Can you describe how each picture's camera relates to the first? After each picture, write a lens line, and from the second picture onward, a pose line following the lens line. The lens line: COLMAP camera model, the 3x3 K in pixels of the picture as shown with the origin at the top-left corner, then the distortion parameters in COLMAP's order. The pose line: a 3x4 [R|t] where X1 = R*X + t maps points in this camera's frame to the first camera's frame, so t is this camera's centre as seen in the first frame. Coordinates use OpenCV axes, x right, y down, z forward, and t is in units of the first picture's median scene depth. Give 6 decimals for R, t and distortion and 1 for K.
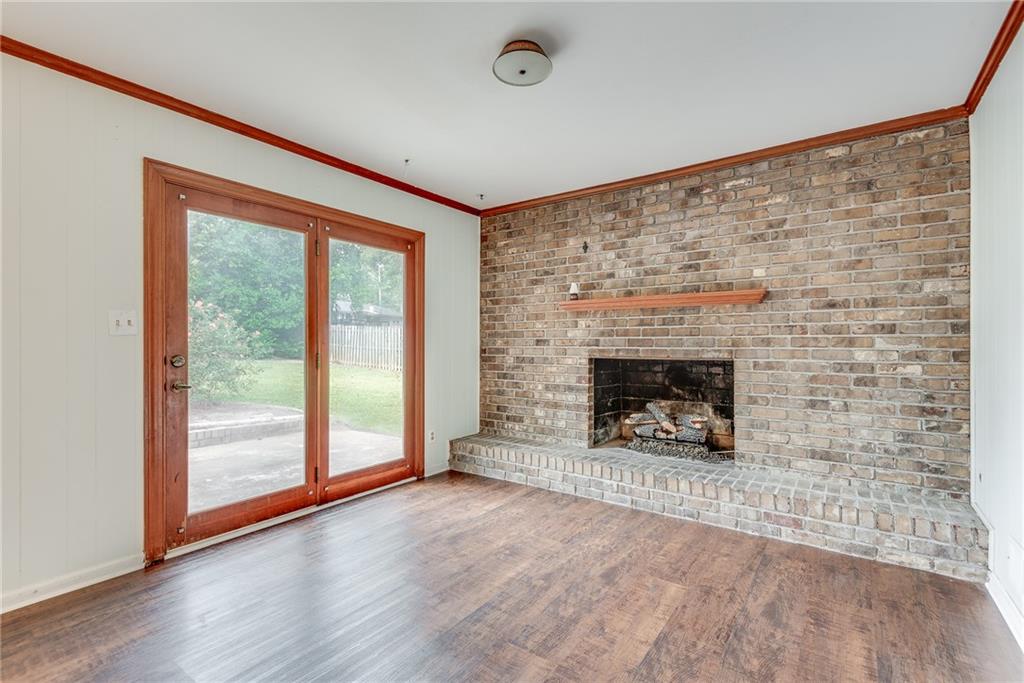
lens RADIAL K [[462.8, 0, 496.5], [0, 462.8, 346.3], [0, 0, 1]] dist [0.009786, -0.008987]
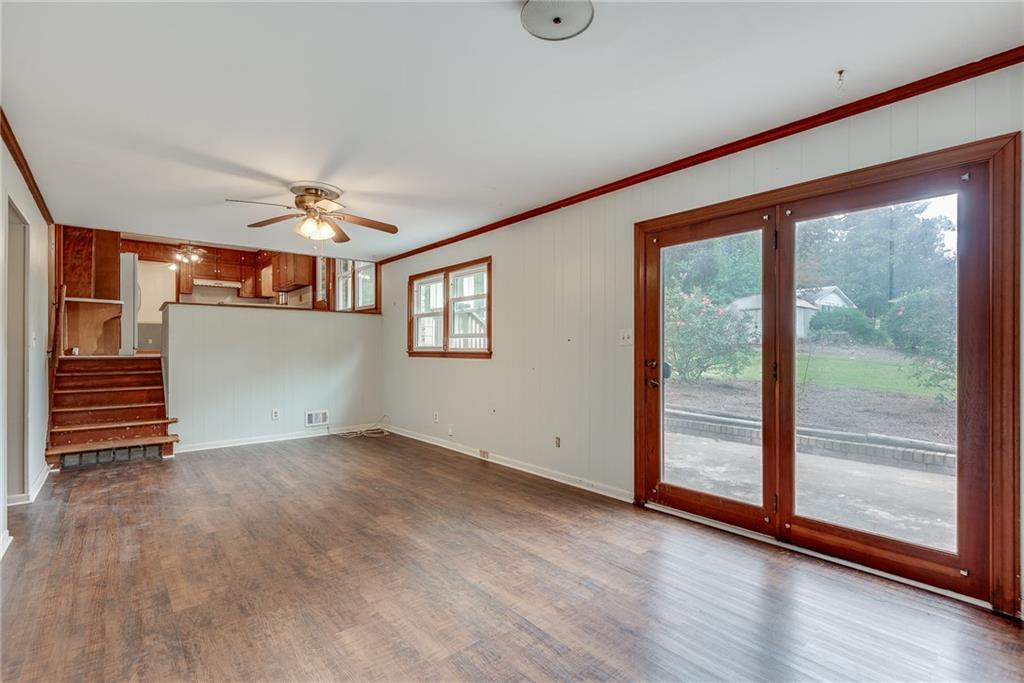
lens RADIAL K [[462.8, 0, 518.5], [0, 462.8, 349.3], [0, 0, 1]] dist [0.009786, -0.008987]
pose [[-0.211331, 0.000753, -0.977414, 0.516253], [-0.006736, 0.999975, 0.002227, -0.007392], [0.977391, 0.007054, -0.211321, 0.658801]]
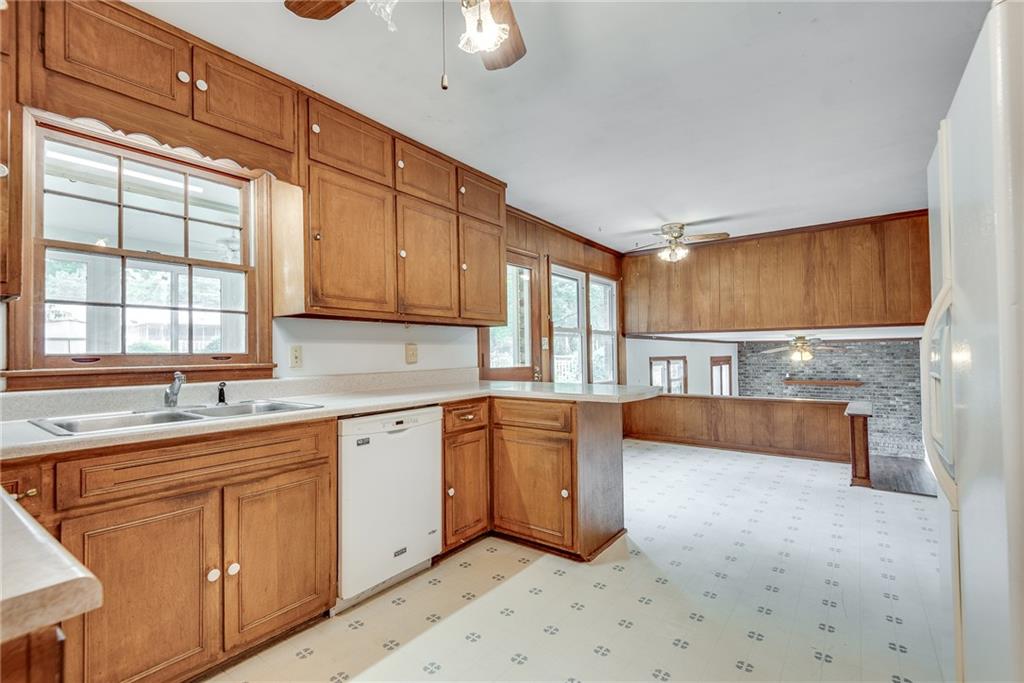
lens RADIAL K [[462.8, 0, 504.6], [0, 462.8, 346.1], [0, 0, 1]] dist [0.009786, -0.008987]
pose [[0.999861, -0.010593, -0.012839, -1.728247], [0.010291, 0.999675, -0.023324, -0.291952], [0.013082, 0.023188, 0.999646, -2.110559]]
